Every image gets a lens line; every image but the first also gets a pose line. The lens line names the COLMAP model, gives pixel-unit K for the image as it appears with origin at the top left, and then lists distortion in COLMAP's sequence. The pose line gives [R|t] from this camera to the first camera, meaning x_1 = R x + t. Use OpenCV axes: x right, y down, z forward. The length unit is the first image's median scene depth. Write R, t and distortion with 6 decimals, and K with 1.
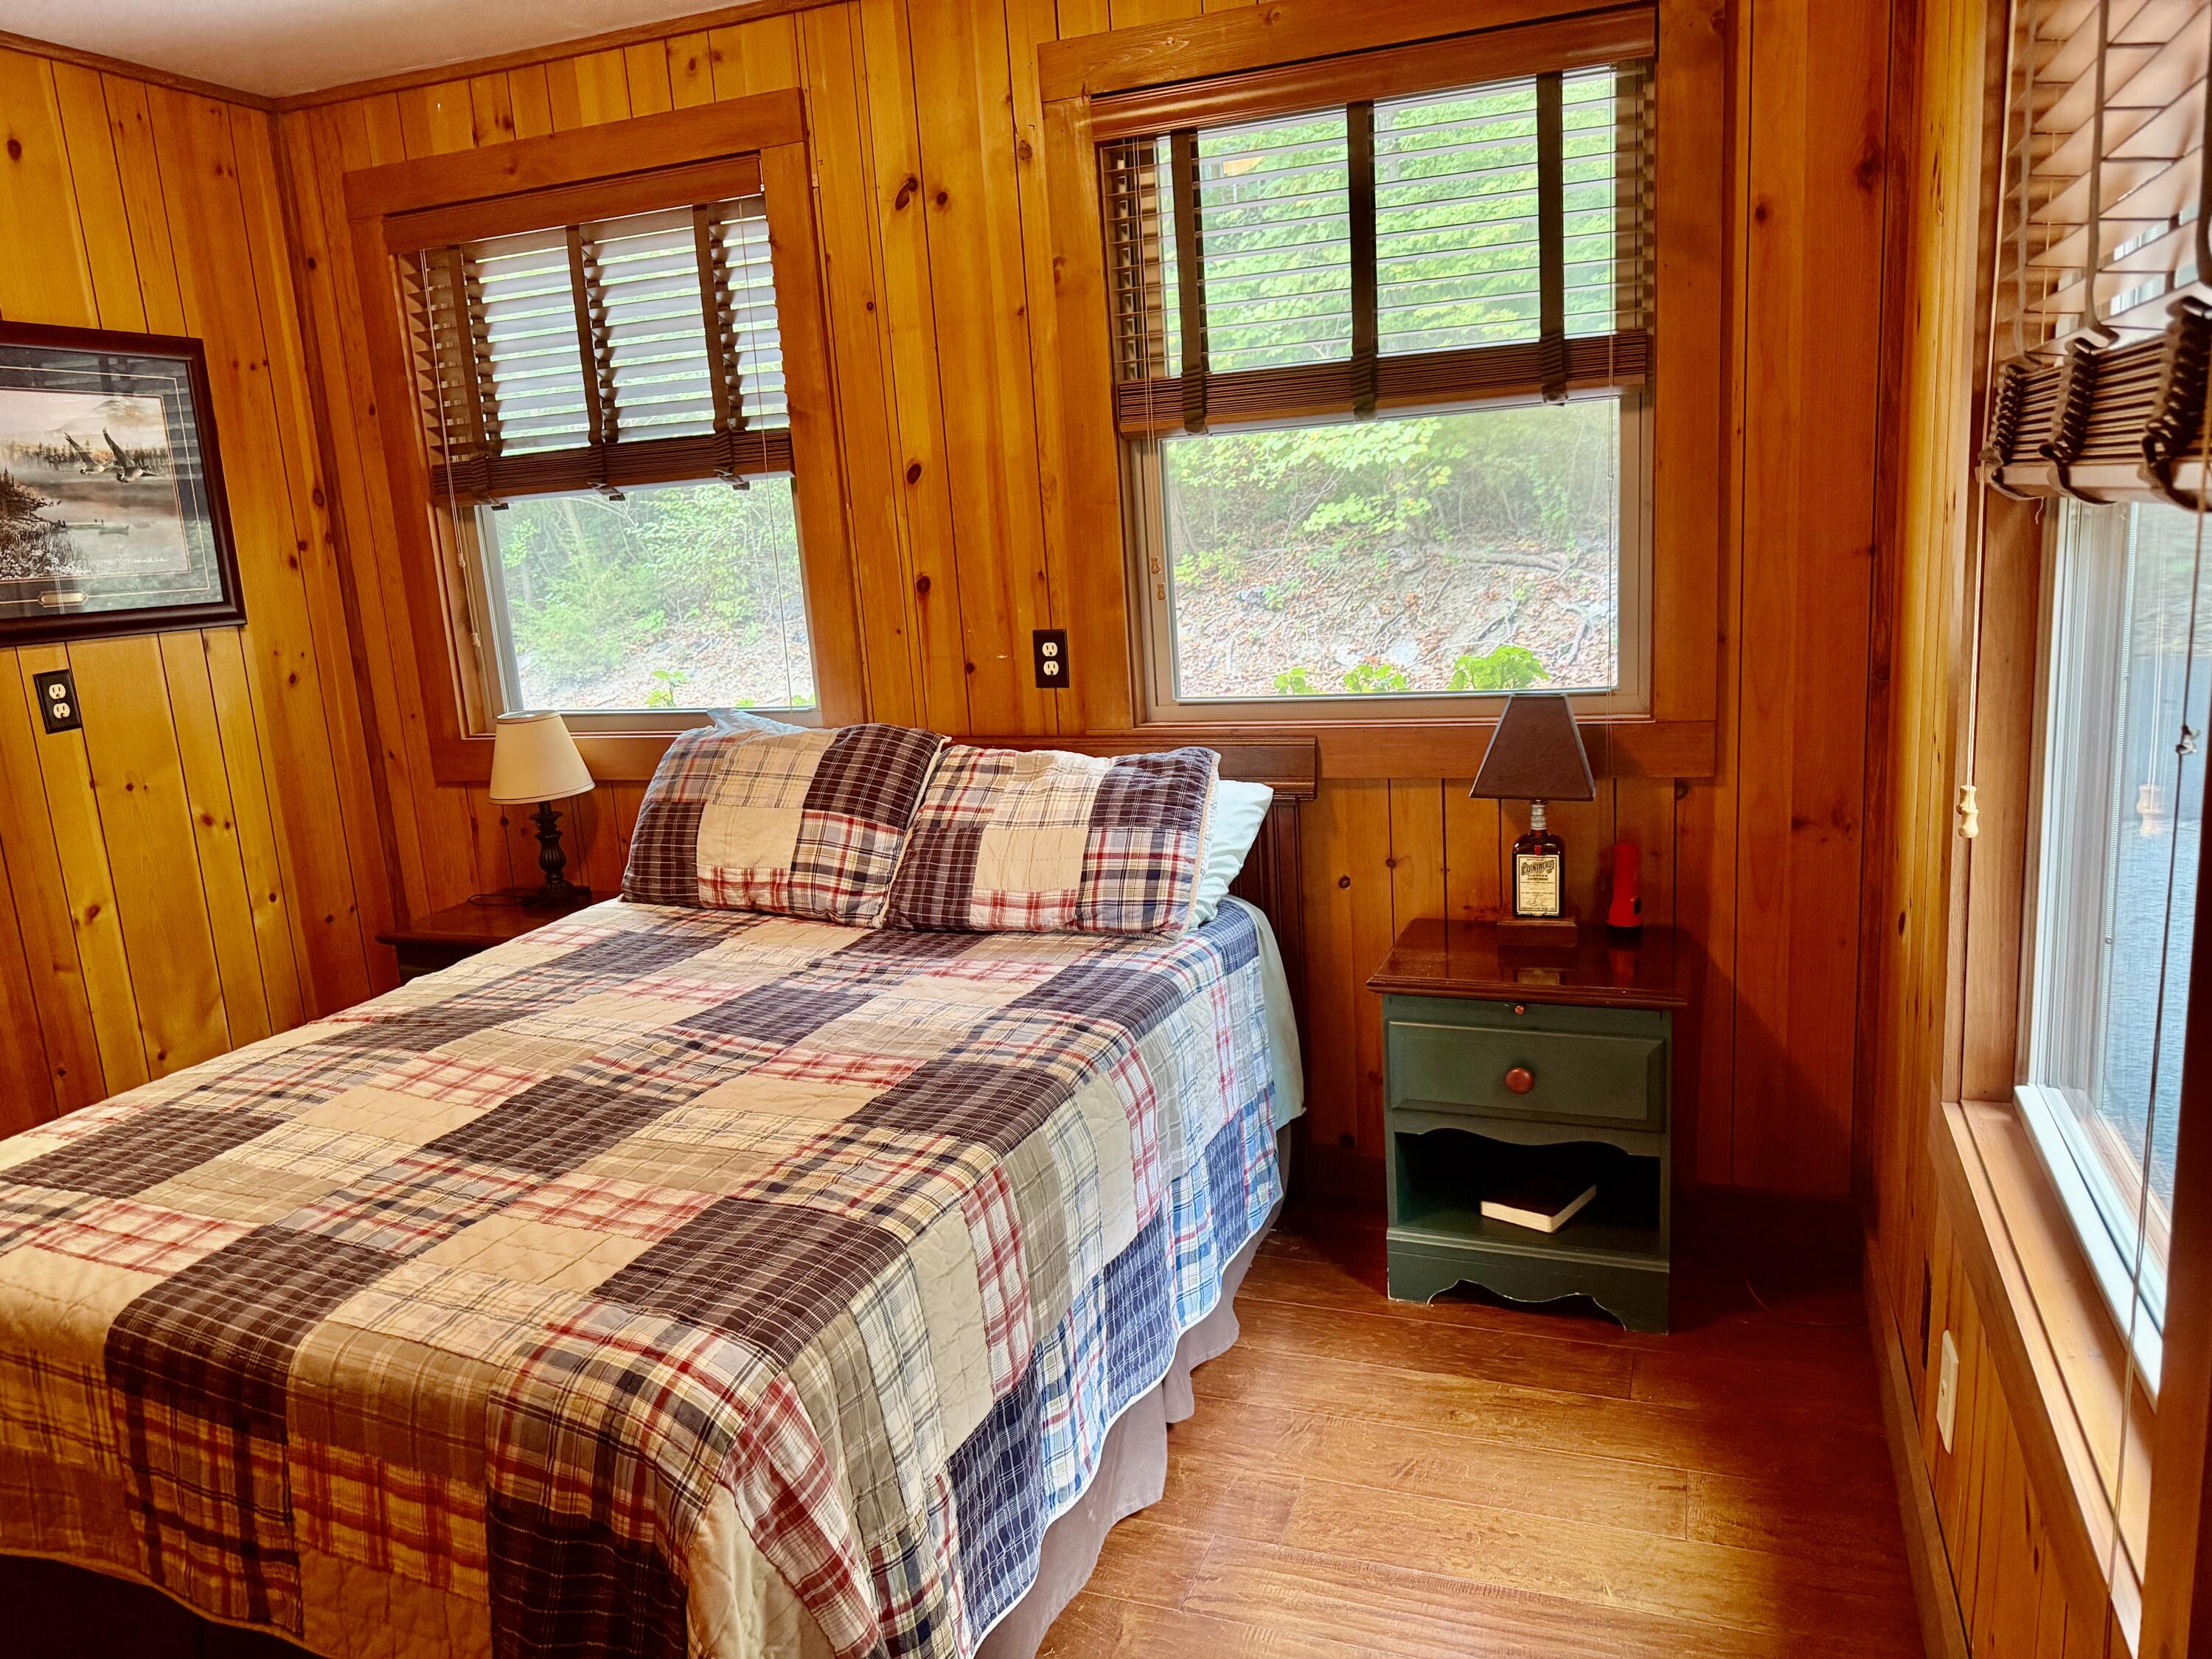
lens RADIAL K [[1545.0, 0, 1111.3], [0, 1545.0, 841.8], [0, 0, 1]] dist [0.063088, -0.094023]
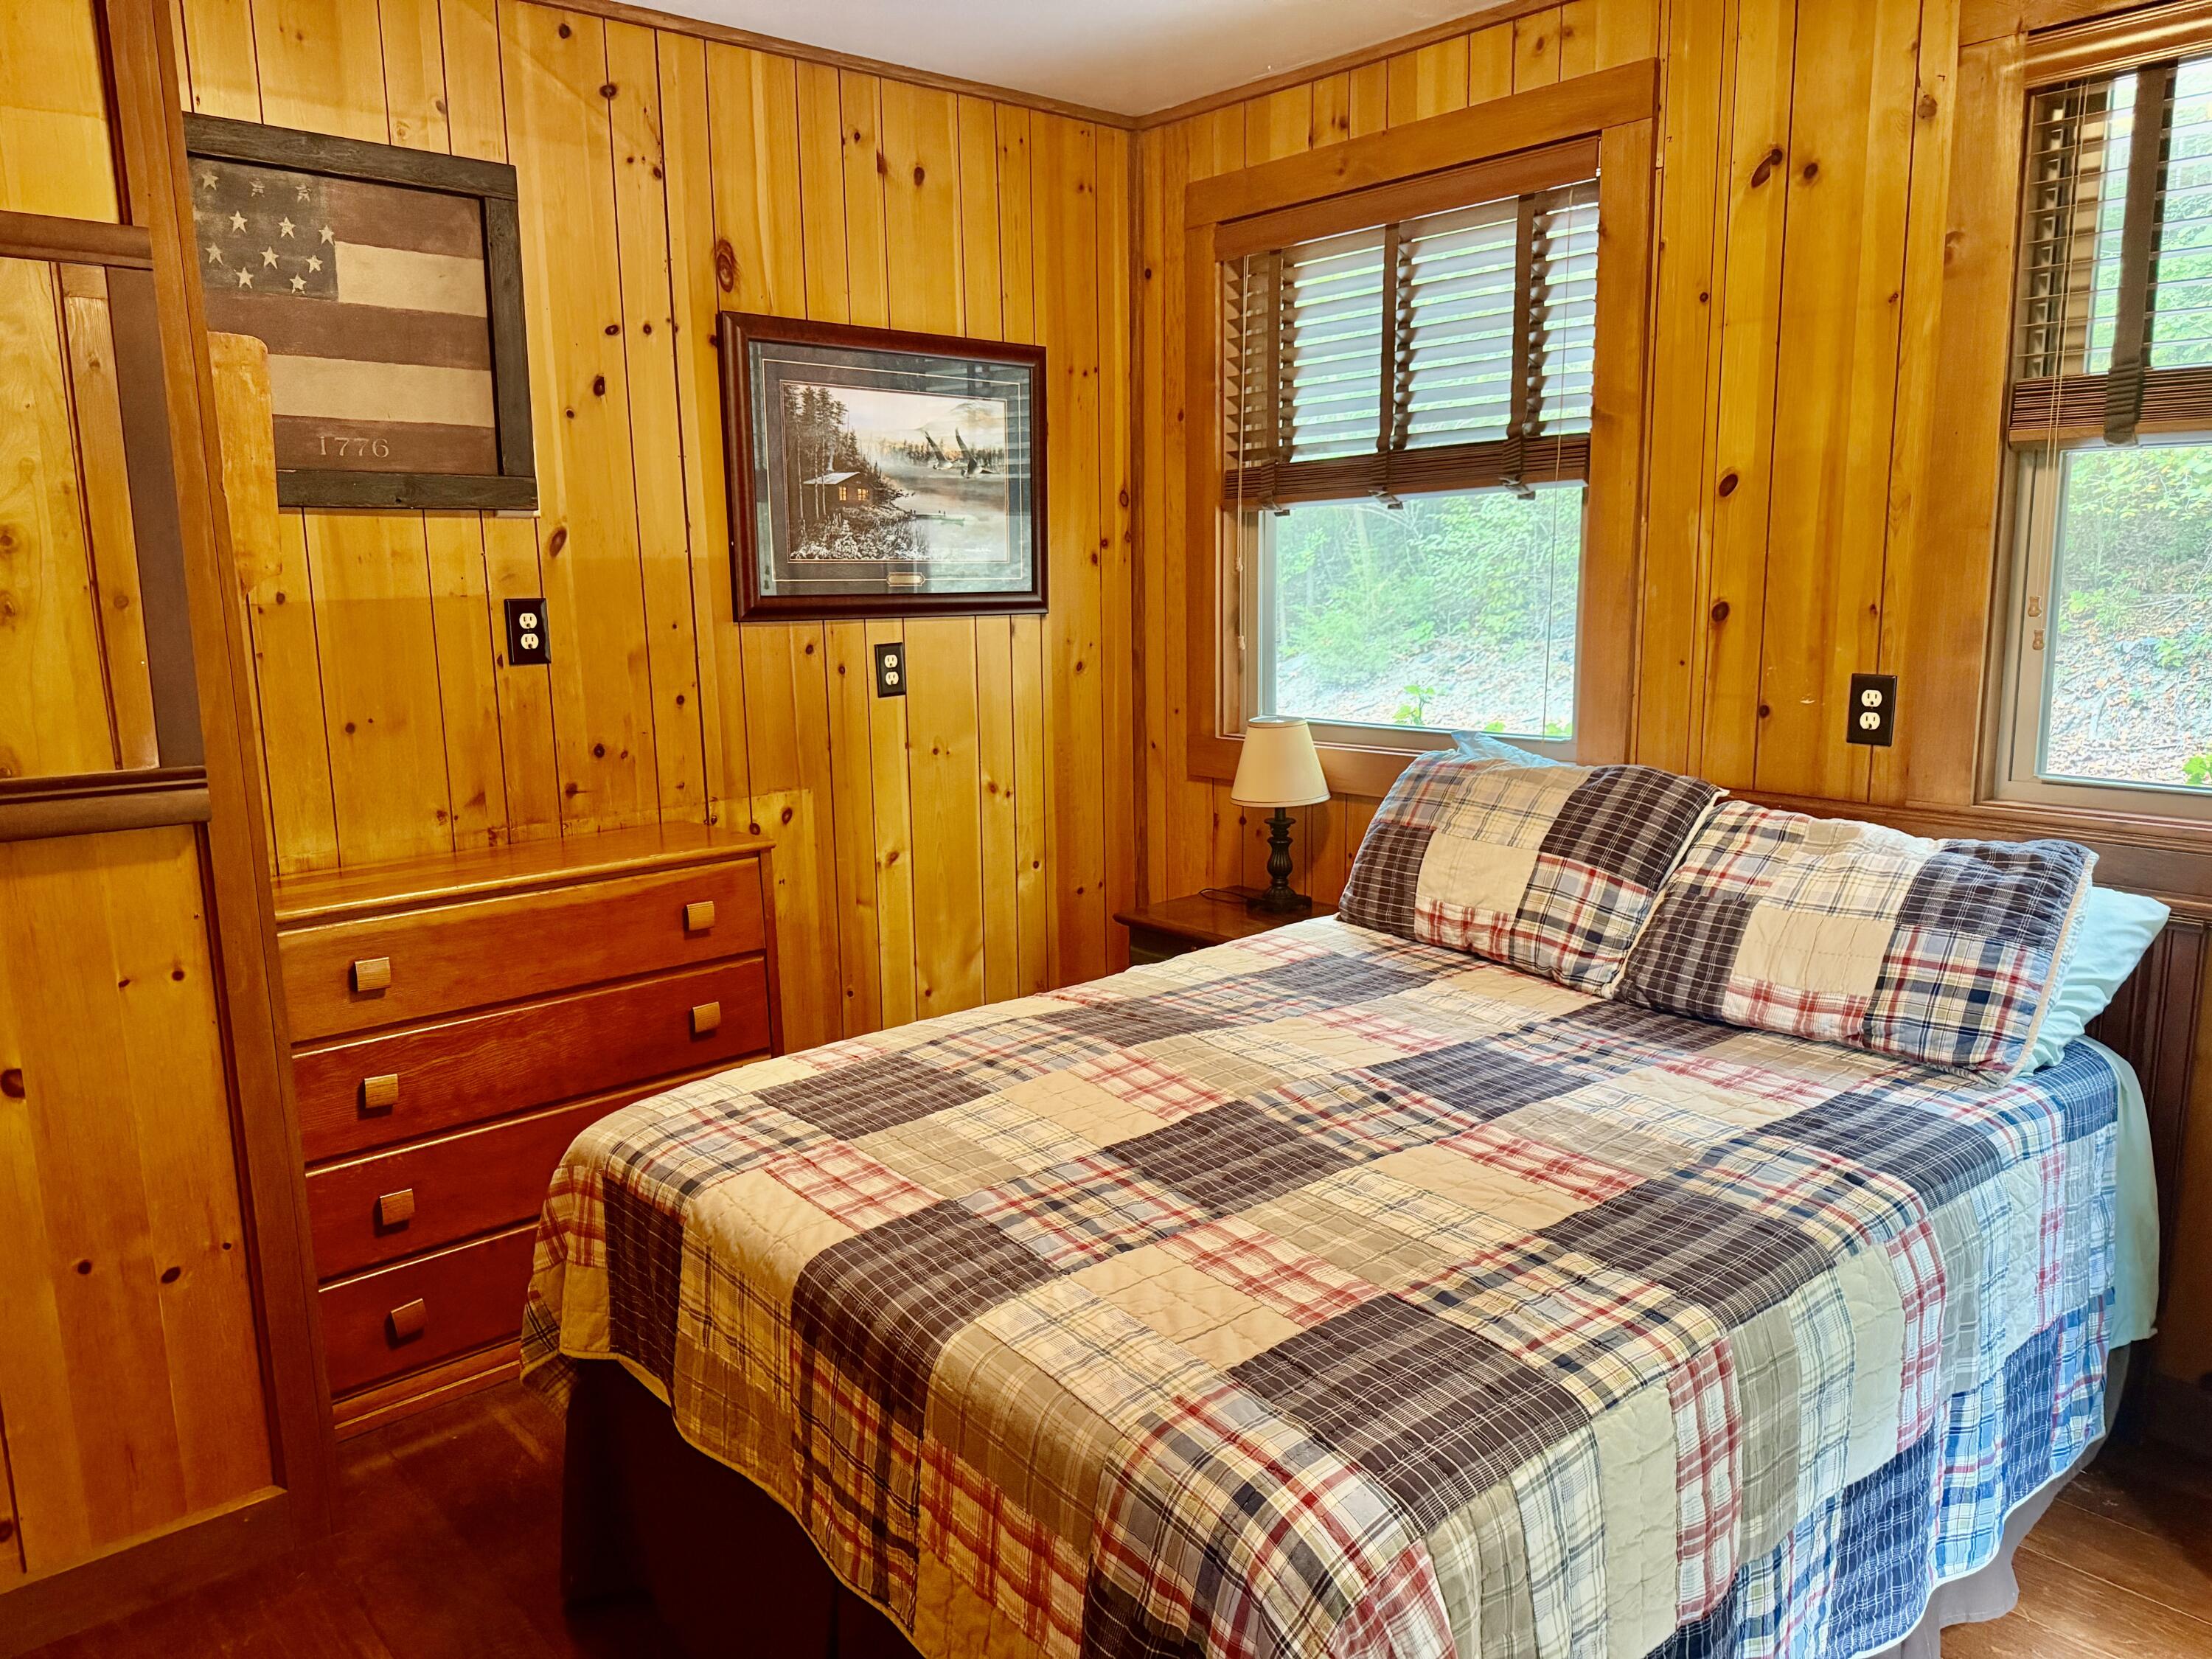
lens RADIAL K [[1545.7, 0, 1110.2], [0, 1545.7, 837.0], [0, 0, 1]] dist [0.123957, -0.179783]
pose [[0.884090, 0.130229, -0.448803, -0.016320], [-0.135985, 0.990518, 0.019544, -0.017134], [0.447093, 0.043752, 0.893417, 0.091154]]
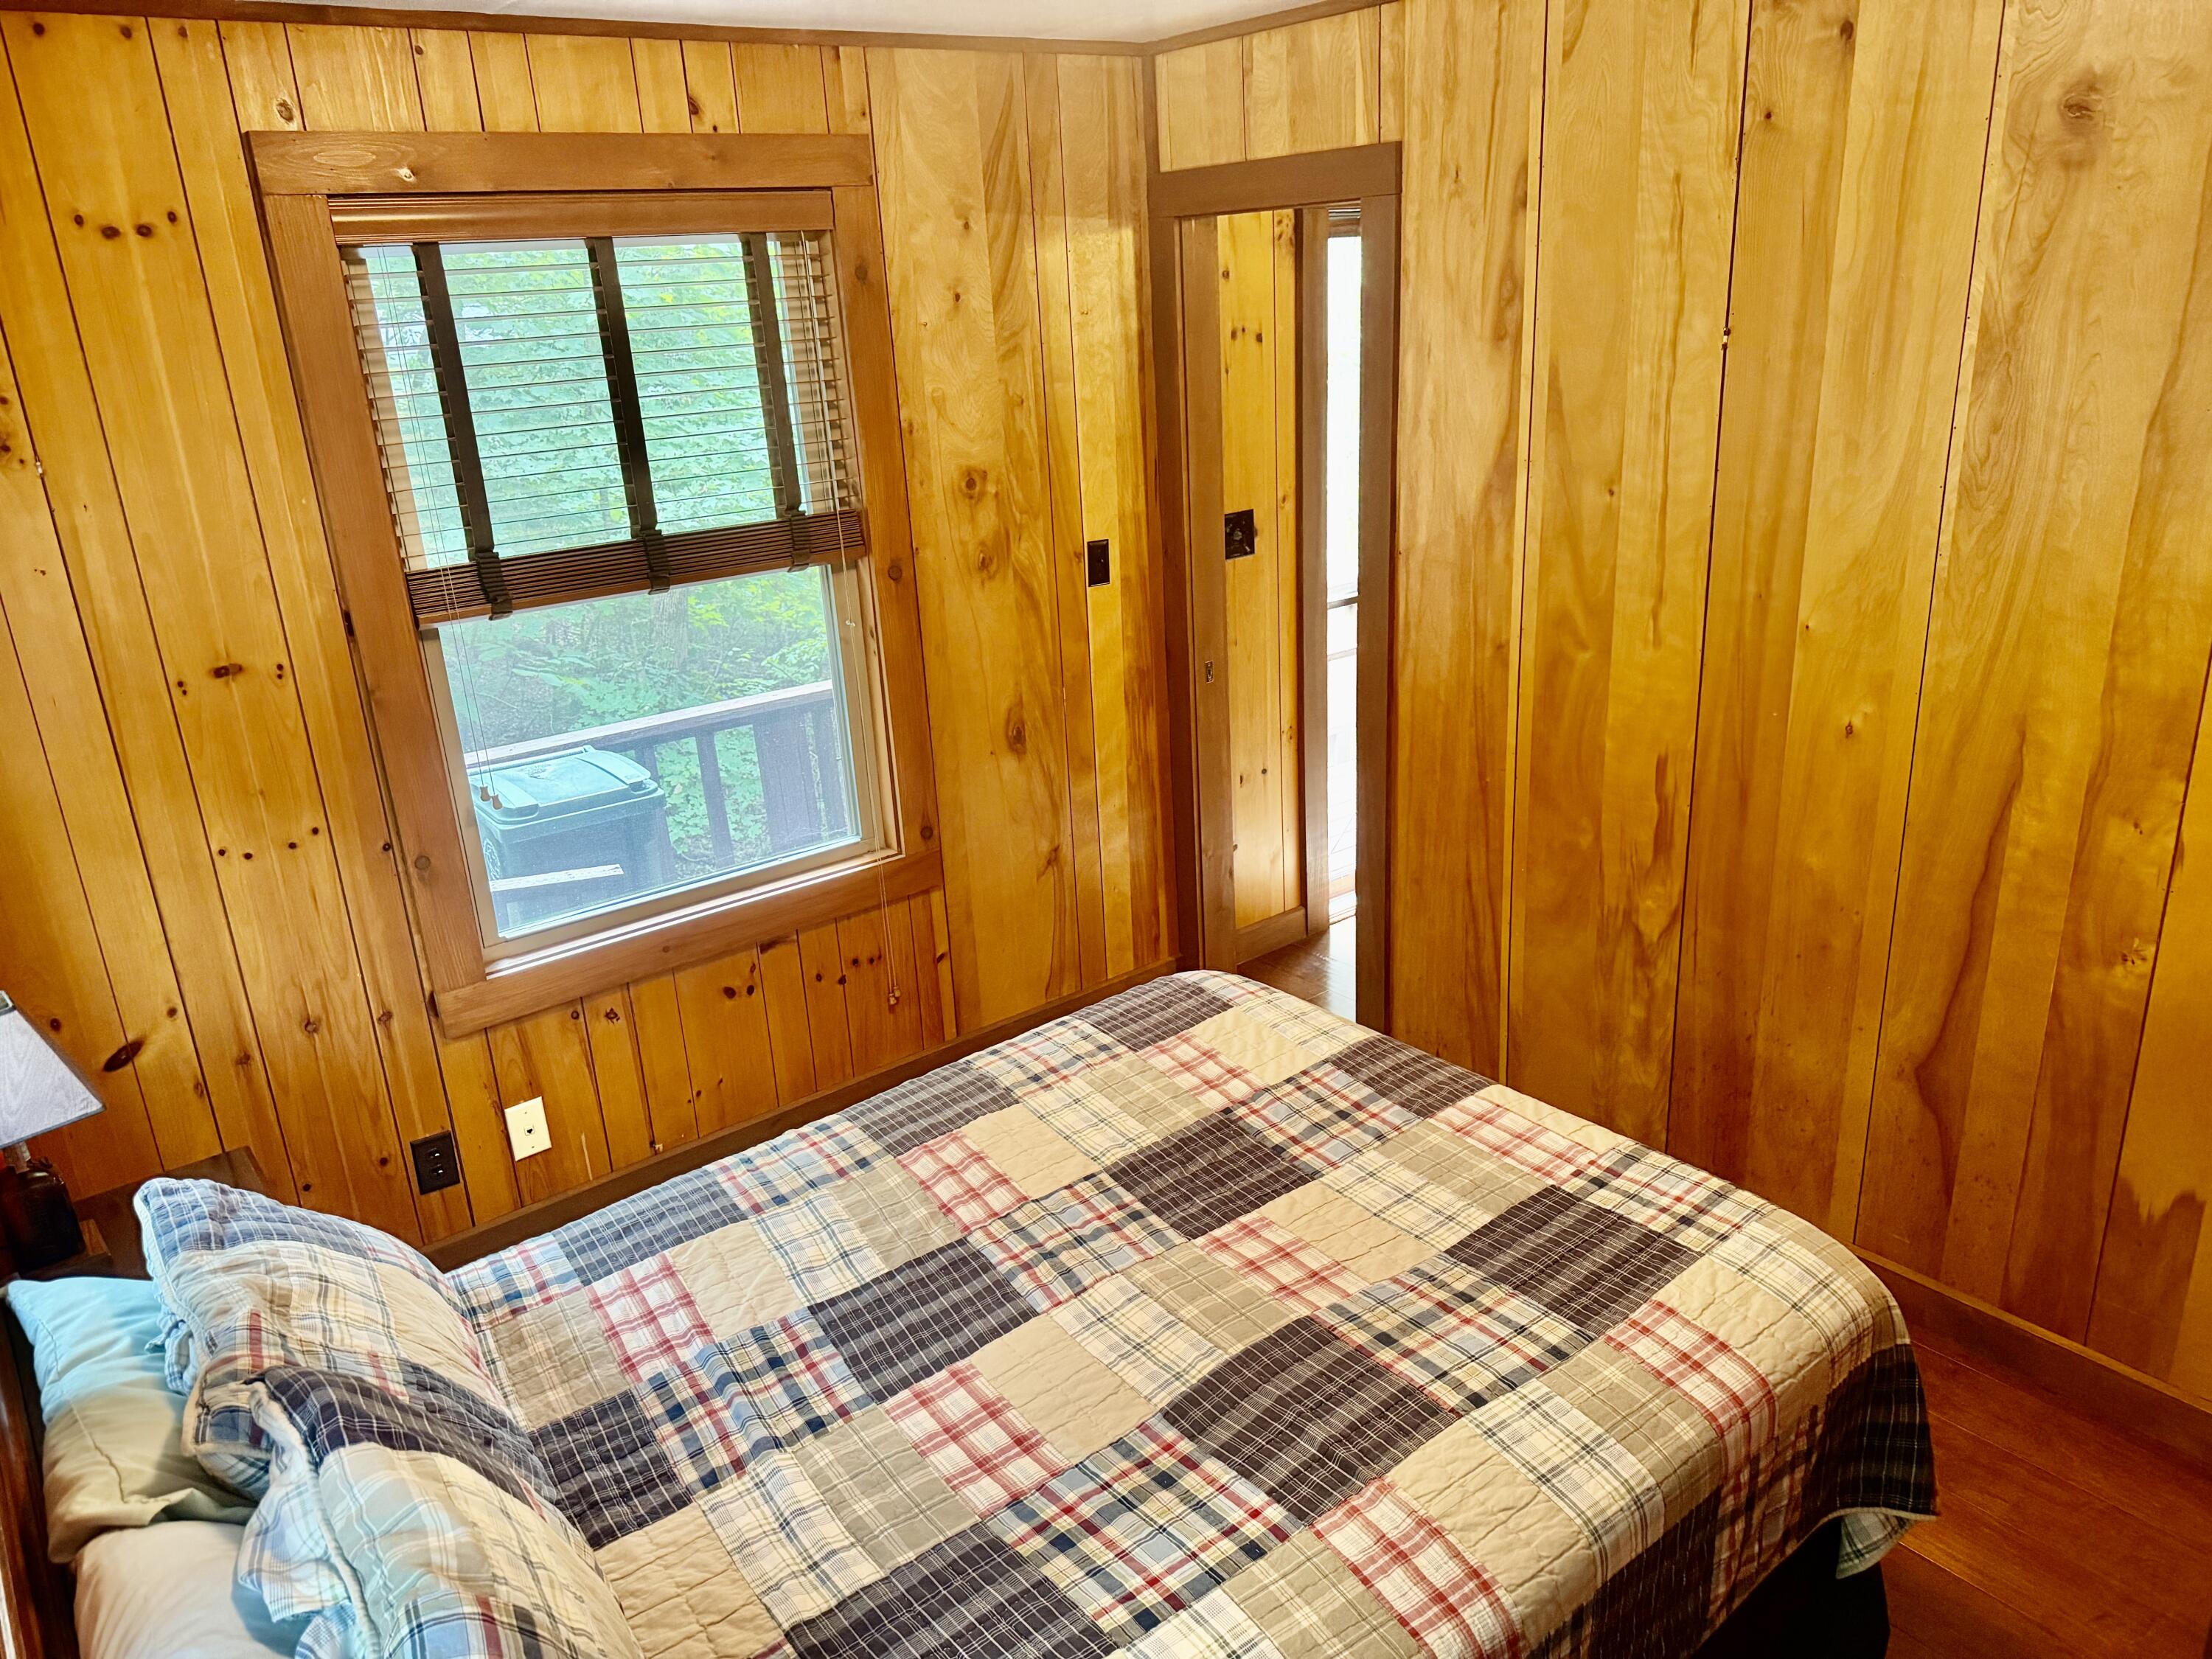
lens RADIAL K [[1578.3, 0, 1106.3], [0, 1578.3, 825.5], [0, 0, 1]] dist [0.092421, 0.001097]
pose [[-0.847627, -0.062164, 0.526938, -0.743149], [0.217596, 0.865033, 0.452073, -0.486858], [-0.483922, 0.497849, -0.719698, 1.458486]]
